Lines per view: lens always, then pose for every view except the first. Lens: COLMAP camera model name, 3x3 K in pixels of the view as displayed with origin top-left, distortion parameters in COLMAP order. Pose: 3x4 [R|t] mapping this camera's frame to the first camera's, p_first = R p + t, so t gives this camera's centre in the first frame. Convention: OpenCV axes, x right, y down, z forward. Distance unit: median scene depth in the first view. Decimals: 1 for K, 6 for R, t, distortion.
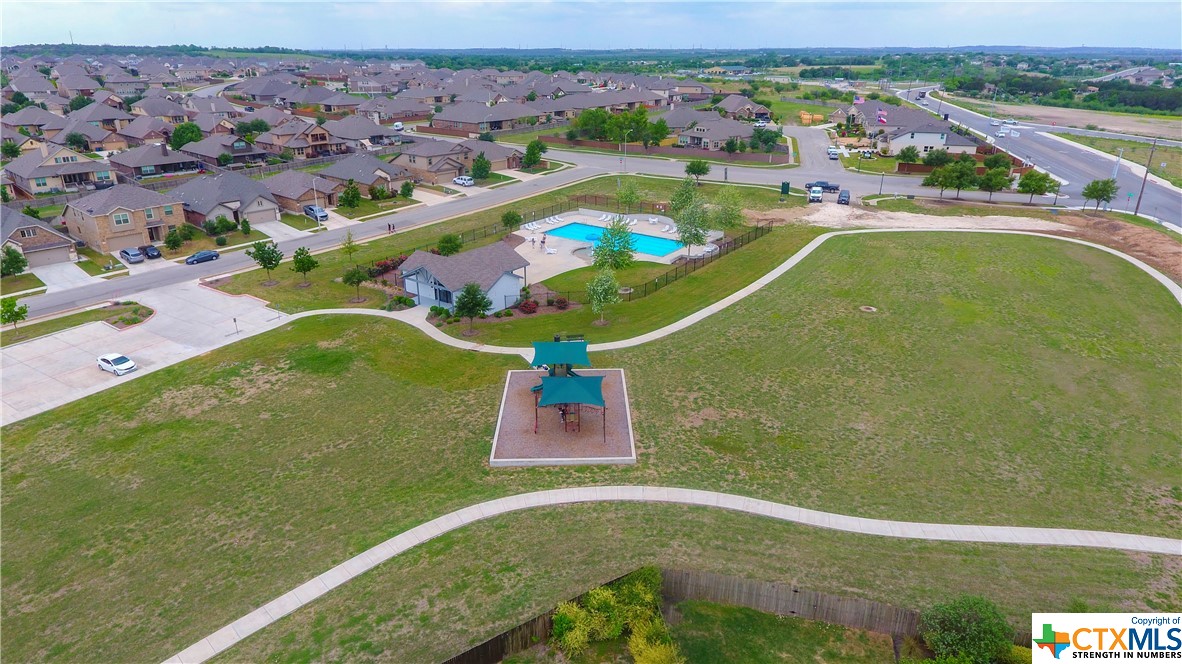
lens RADIAL K [[683.6, 0, 590.1], [0, 683.6, 333.4], [0, 0, 1]] dist [-0.001227, 0.001879]
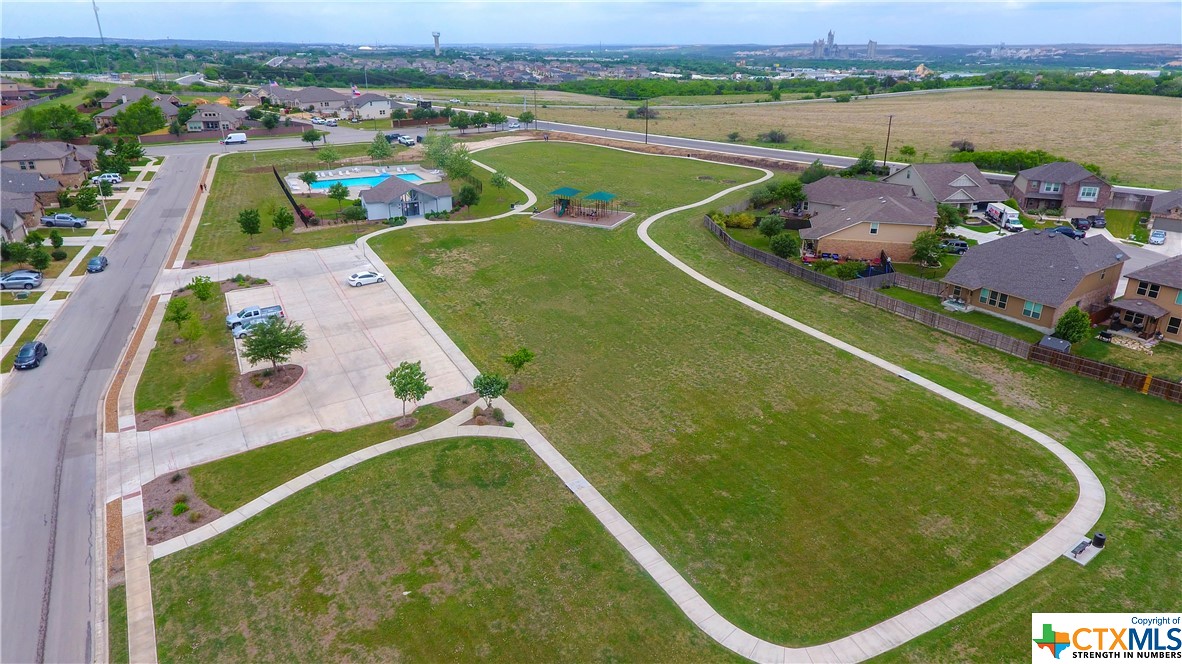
lens RADIAL K [[683.6, 0, 586.1], [0, 683.6, 333.5], [0, 0, 1]] dist [-0.001227, 0.001879]
pose [[0.448881, -0.350119, 0.822145, -1.623422], [0.344889, 0.916638, 0.202055, 0.021567], [-0.824353, 0.192850, 0.532214, -0.030385]]
